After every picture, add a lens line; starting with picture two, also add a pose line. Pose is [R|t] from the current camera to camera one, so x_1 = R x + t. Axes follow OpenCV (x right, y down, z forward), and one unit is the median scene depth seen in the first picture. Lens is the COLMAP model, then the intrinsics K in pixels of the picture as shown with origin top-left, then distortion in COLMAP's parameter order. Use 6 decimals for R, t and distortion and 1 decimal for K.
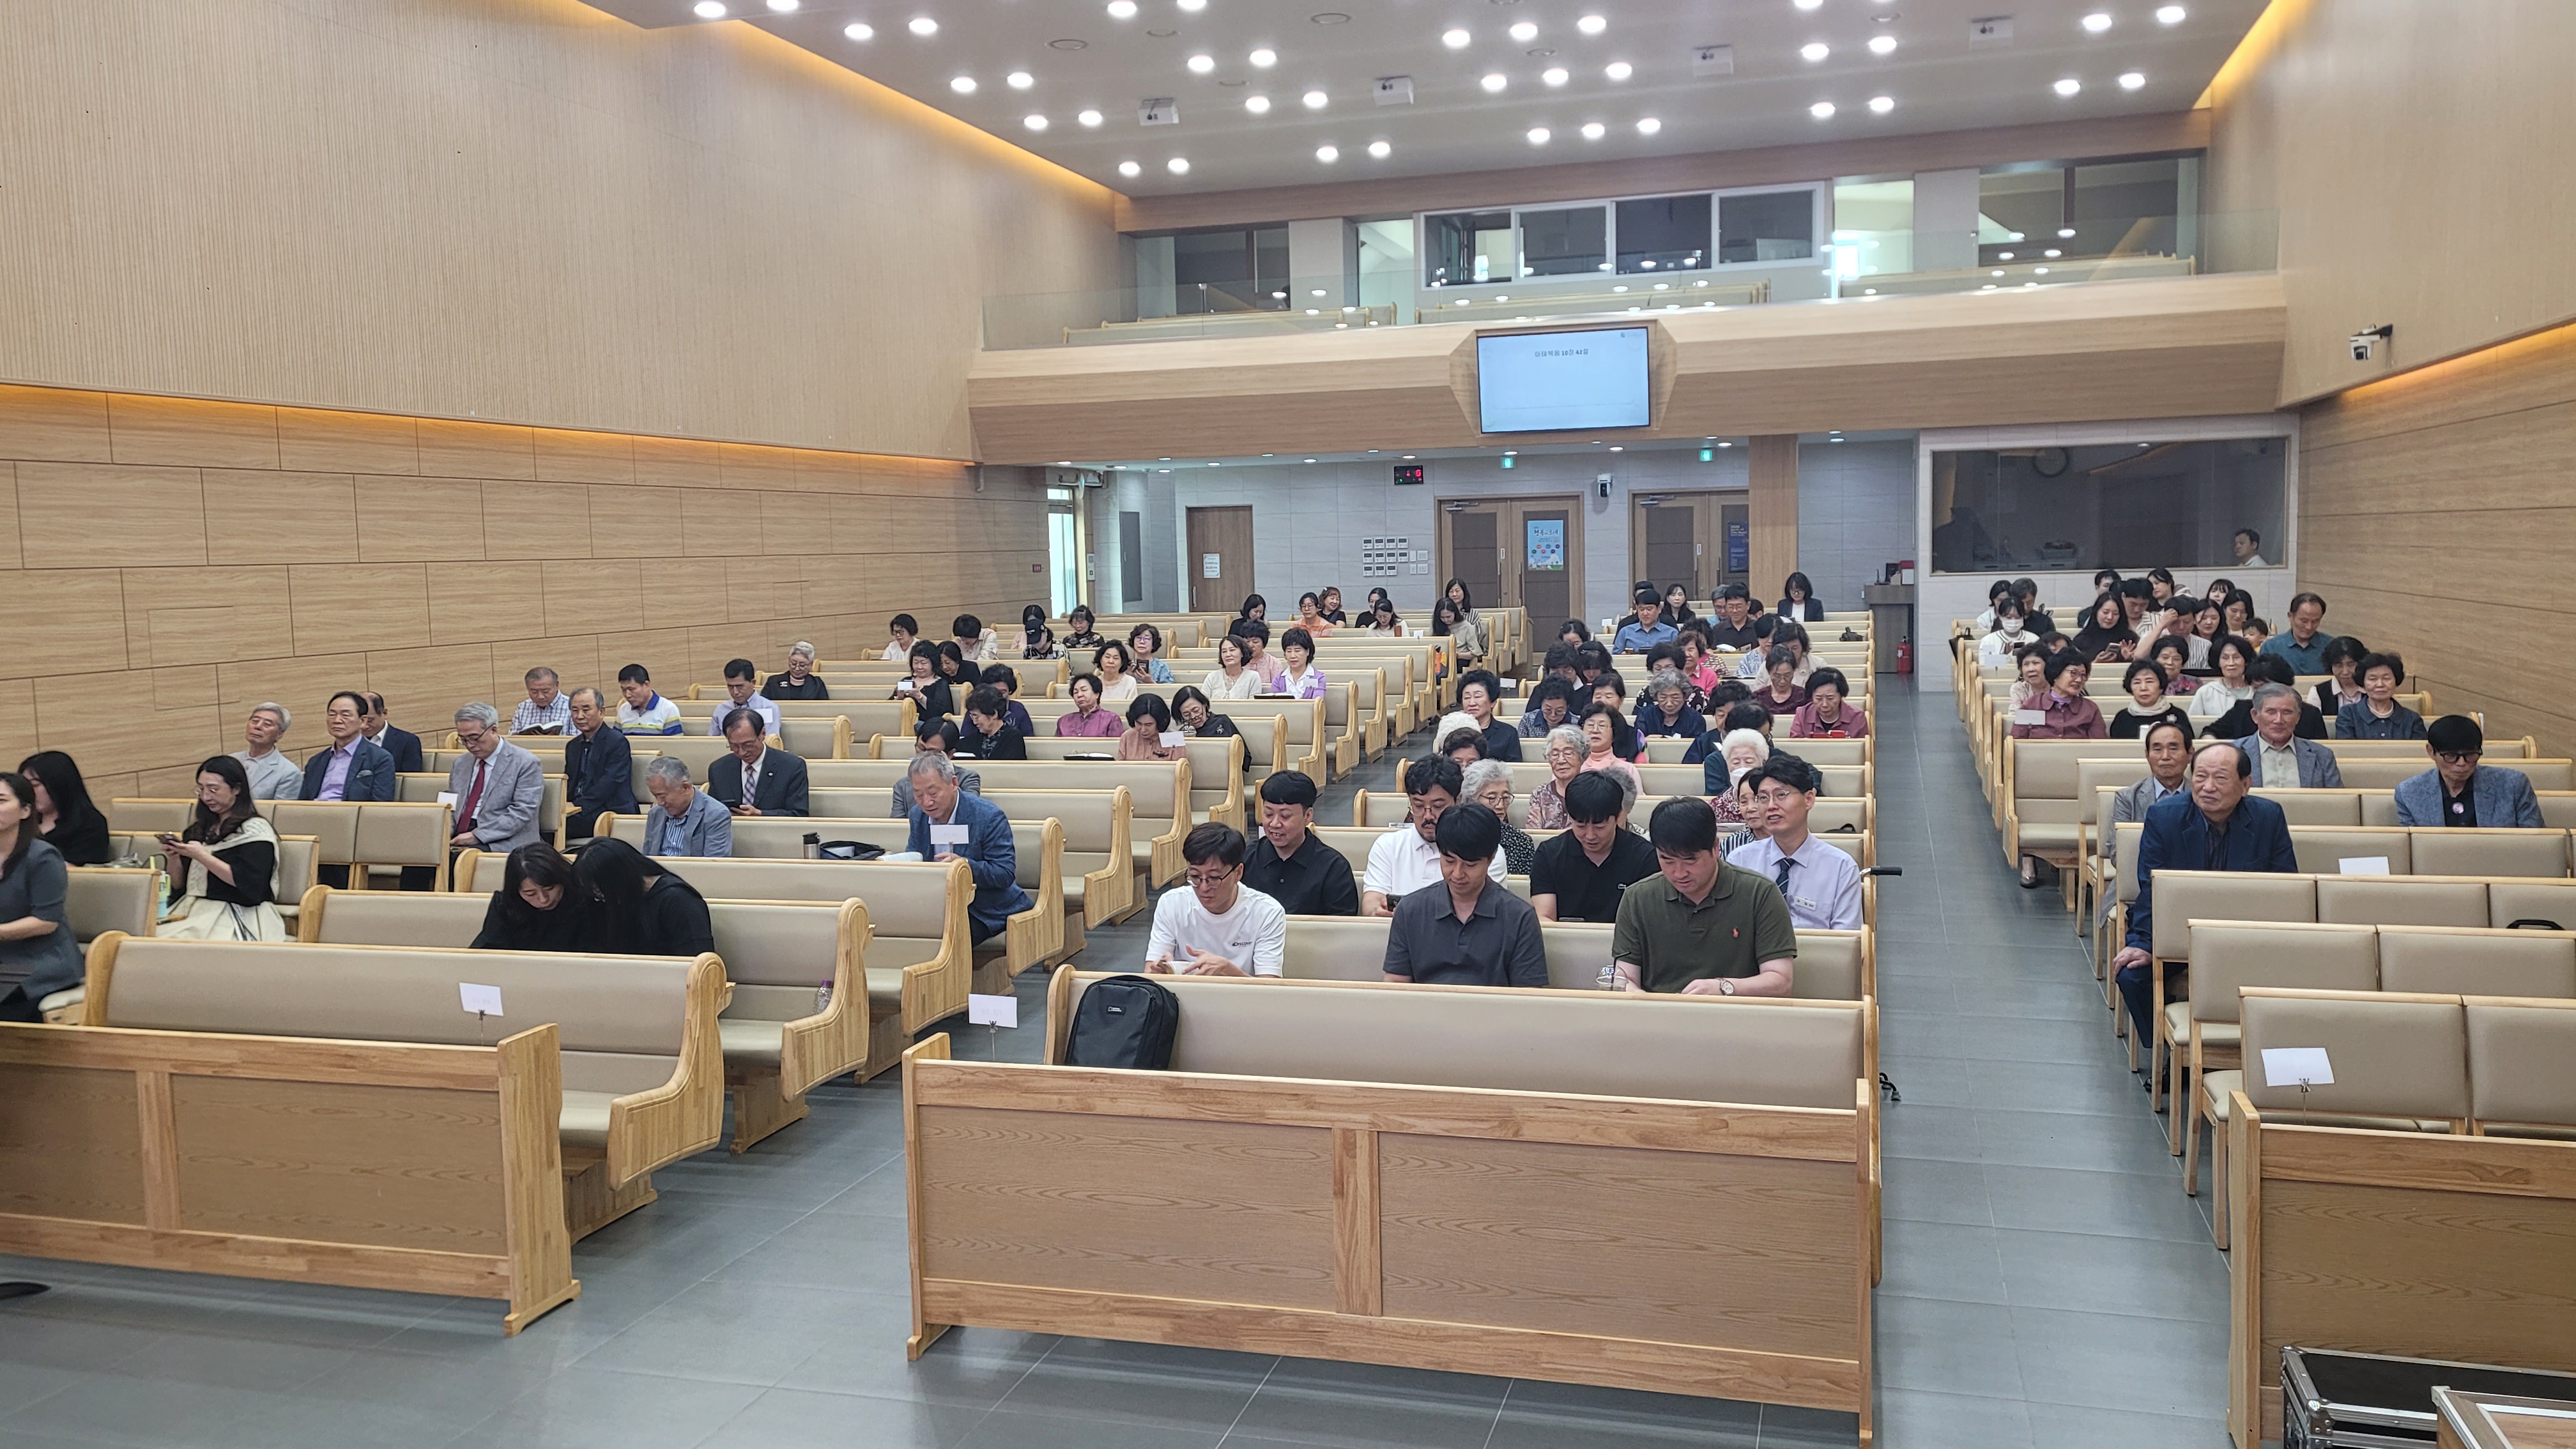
lens RADIAL K [[1919.8, 0, 1325.0], [0, 1919.8, 708.1], [0, 0, 1]] dist [0.071397, -0.058044]
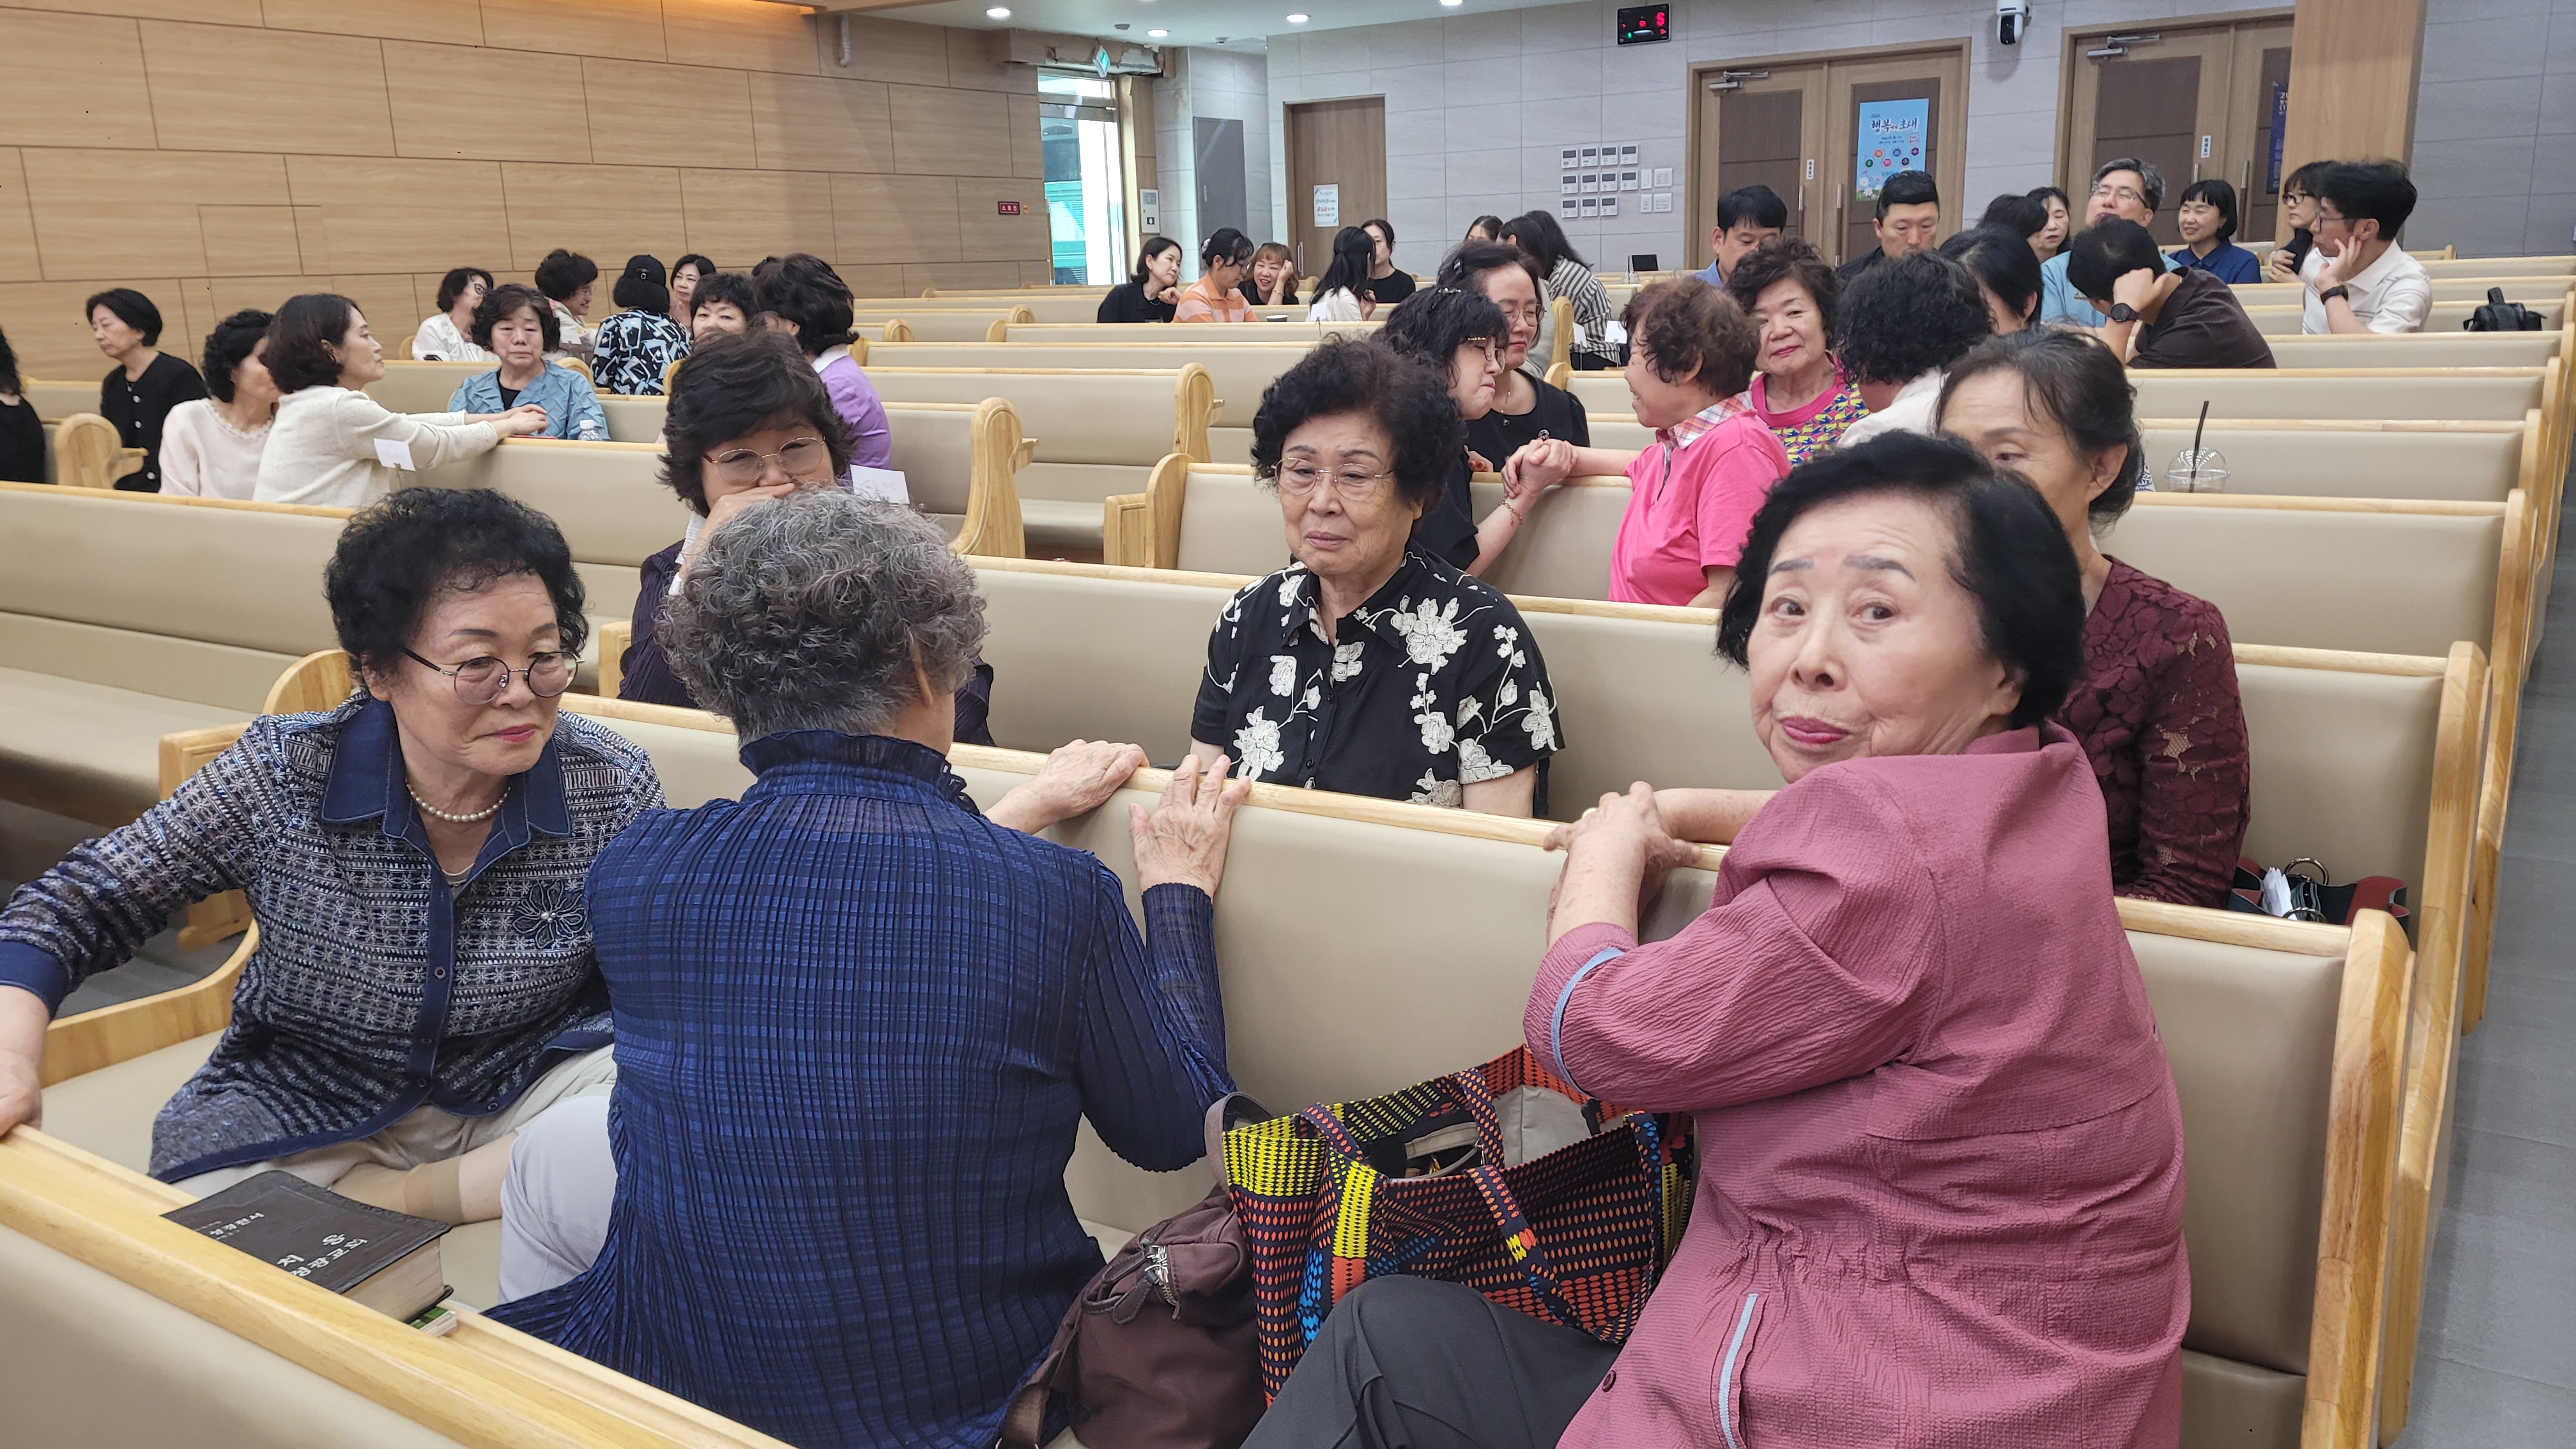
lens RADIAL K [[1919.8, 0, 1320.8], [0, 1919.8, 686.3], [0, 0, 1]] dist [0.071397, -0.058044]
pose [[0.957150, 0.058650, -0.283591, 0.140983], [-0.017633, 0.989263, 0.145080, -0.015577], [0.289055, -0.133863, 0.947907, 0.489573]]
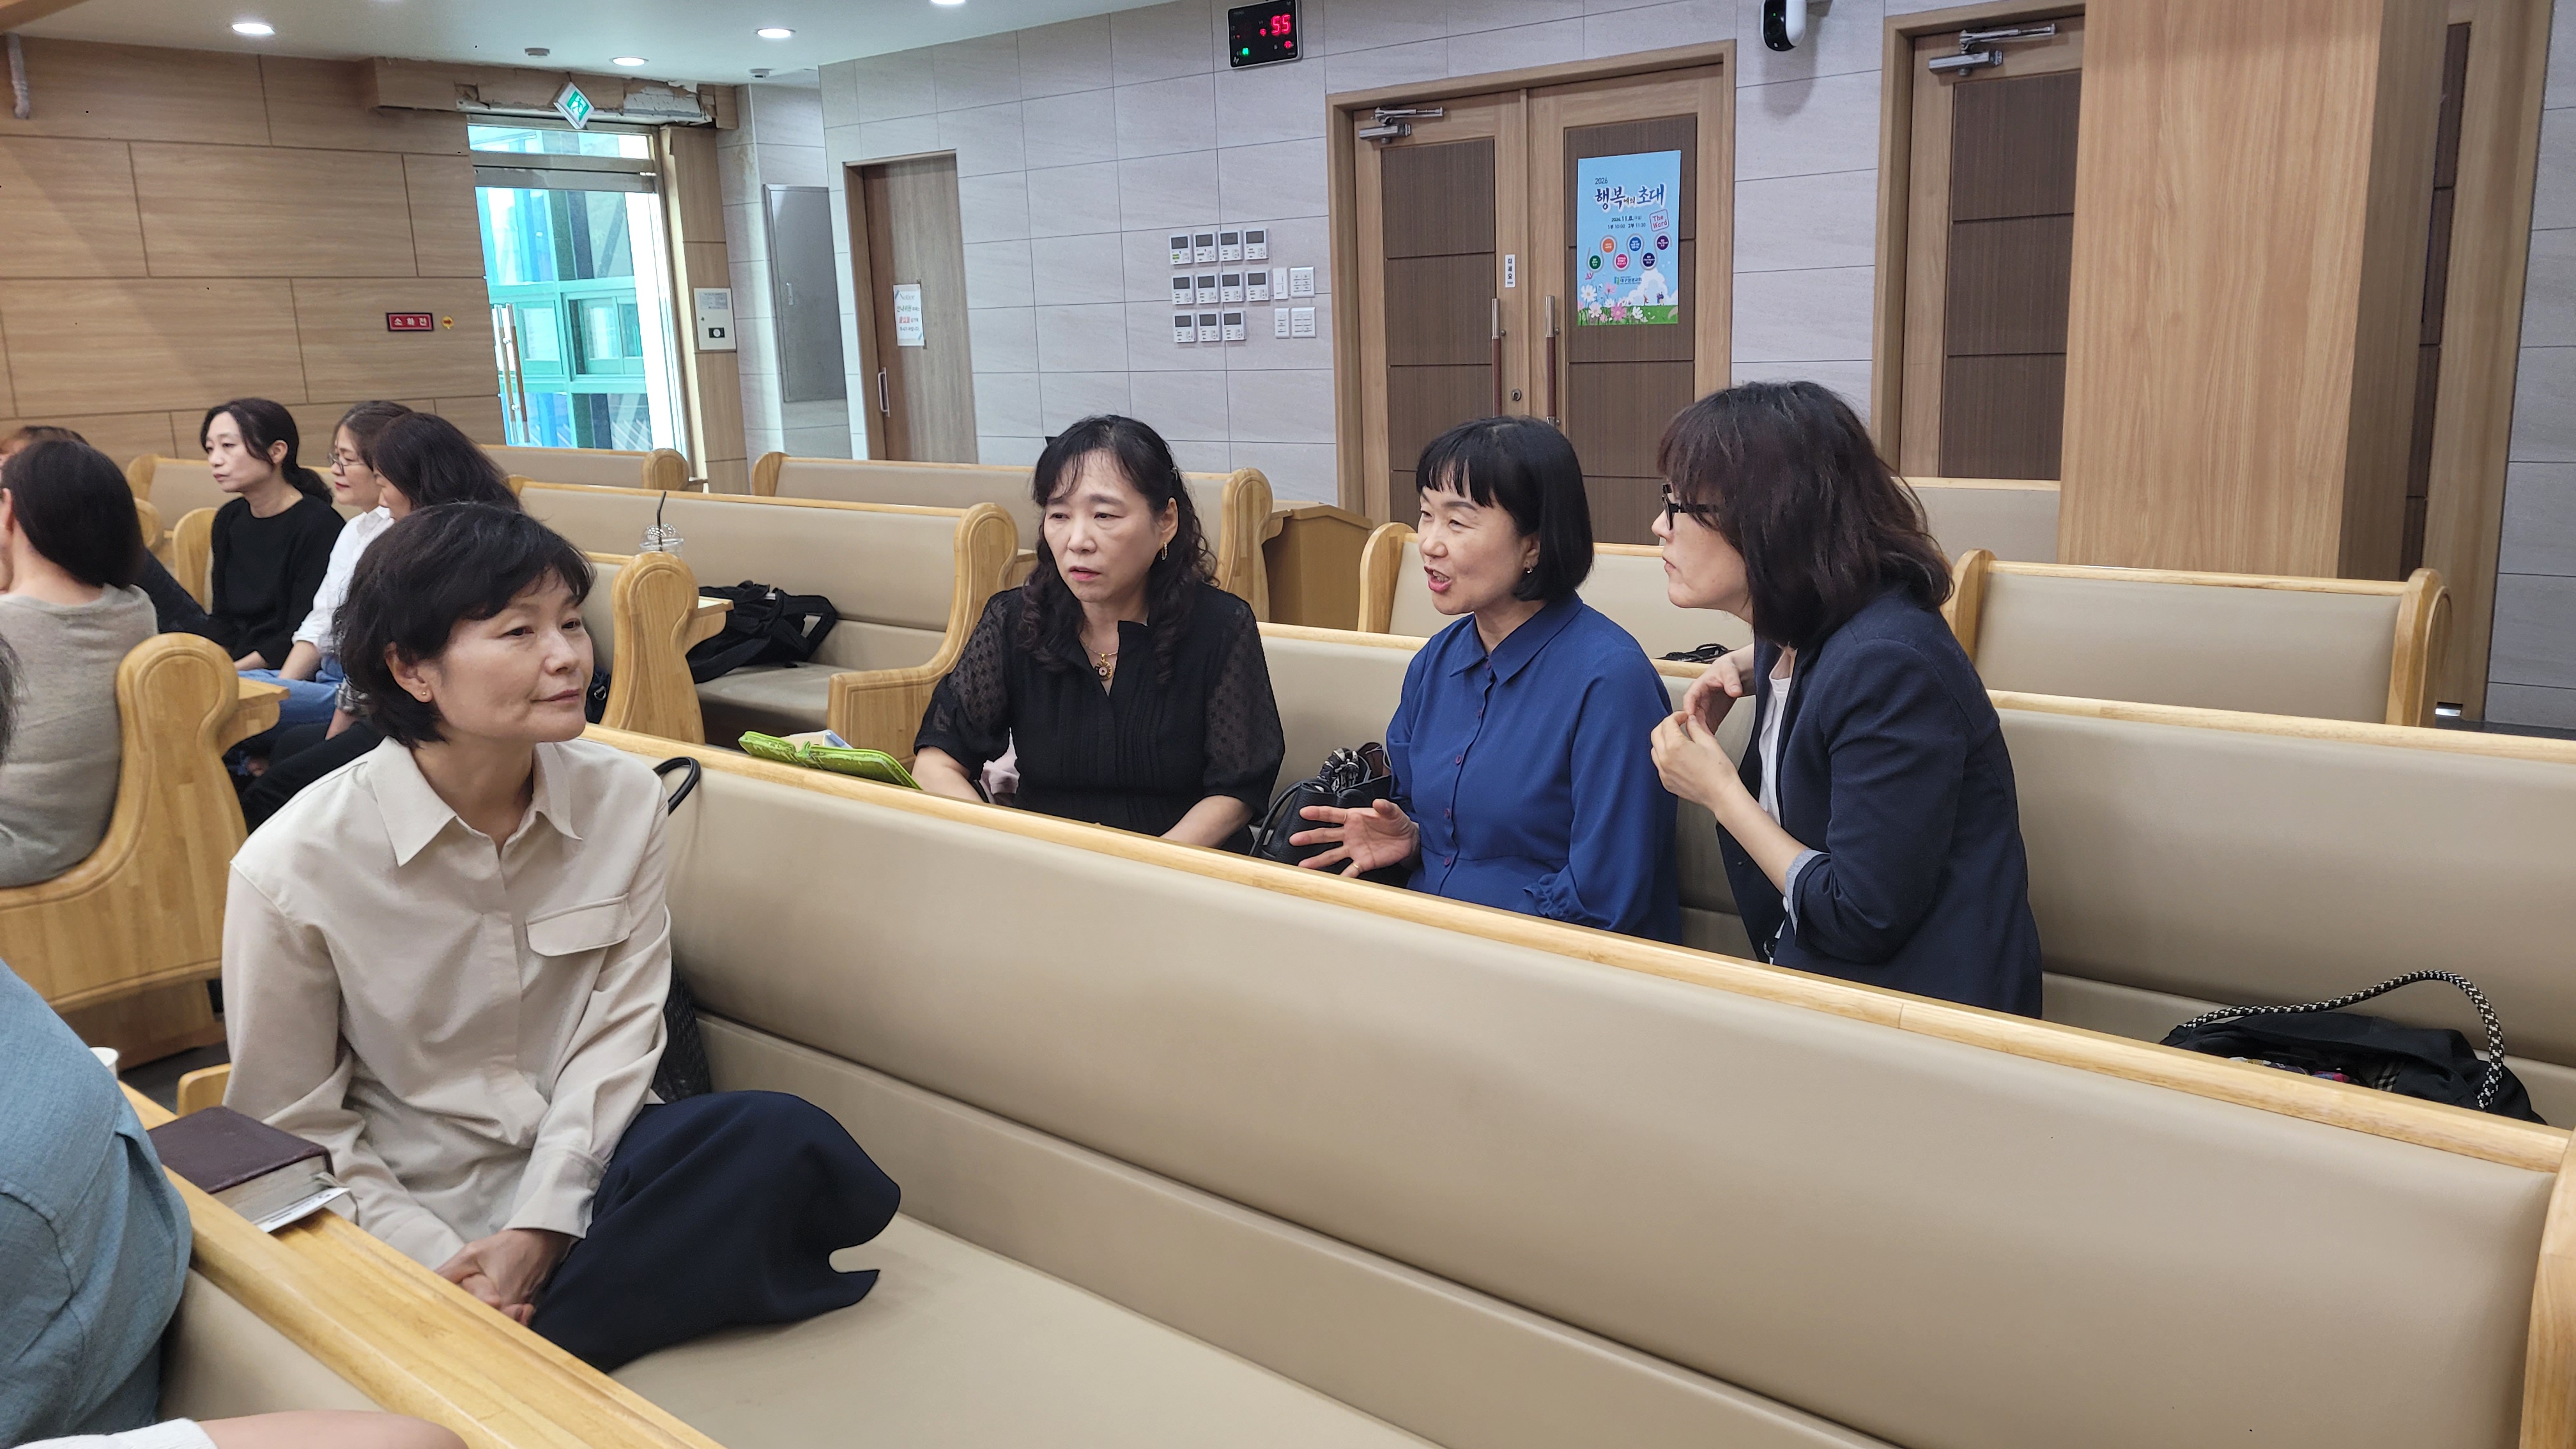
lens RADIAL K [[1919.8, 0, 1312.3], [0, 1919.8, 707.9], [0, 0, 1]] dist [0.071397, -0.058044]
pose [[0.903791, 0.078920, -0.420635, 0.230946], [-0.024655, 0.990820, 0.132923, -0.057712], [0.427263, -0.109763, 0.897440, 0.791877]]
